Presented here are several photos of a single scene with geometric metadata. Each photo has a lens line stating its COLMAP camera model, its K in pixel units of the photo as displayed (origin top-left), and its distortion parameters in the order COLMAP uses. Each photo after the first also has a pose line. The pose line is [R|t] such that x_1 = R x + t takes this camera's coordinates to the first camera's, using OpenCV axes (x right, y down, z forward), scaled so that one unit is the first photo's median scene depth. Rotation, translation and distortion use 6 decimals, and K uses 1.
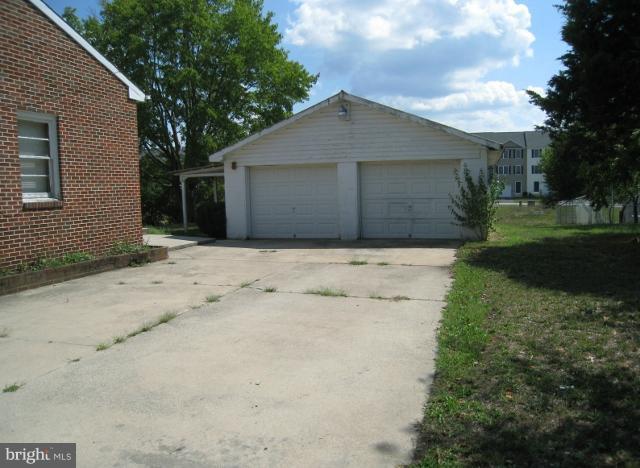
lens RADIAL K [[530.9, 0, 320.0], [0, 530.9, 234.0], [0, 0, 1]] dist [-0.154141, -0.001059]
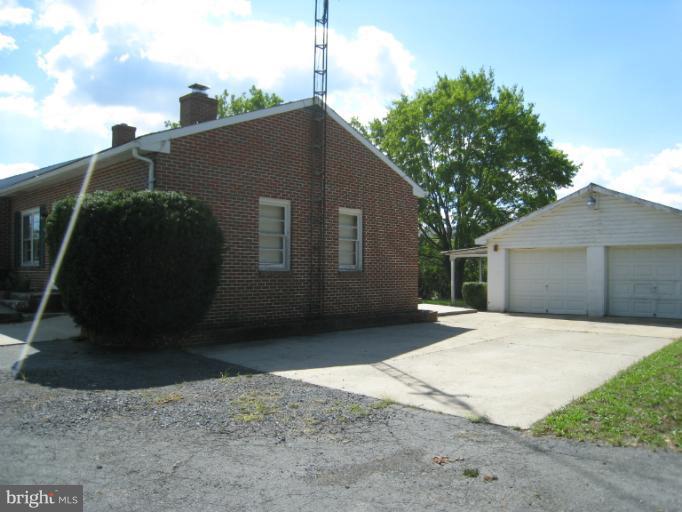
lens RADIAL K [[560.8, 0, 341.0], [0, 560.8, 256.0], [0, 0, 1]] dist [-0.170578, 0.121294]
pose [[0.898110, 0.015953, -0.439482, 0.052437], [-0.063785, 0.993500, -0.094285, 0.019782], [0.435122, 0.112710, 0.893289, -0.188218]]
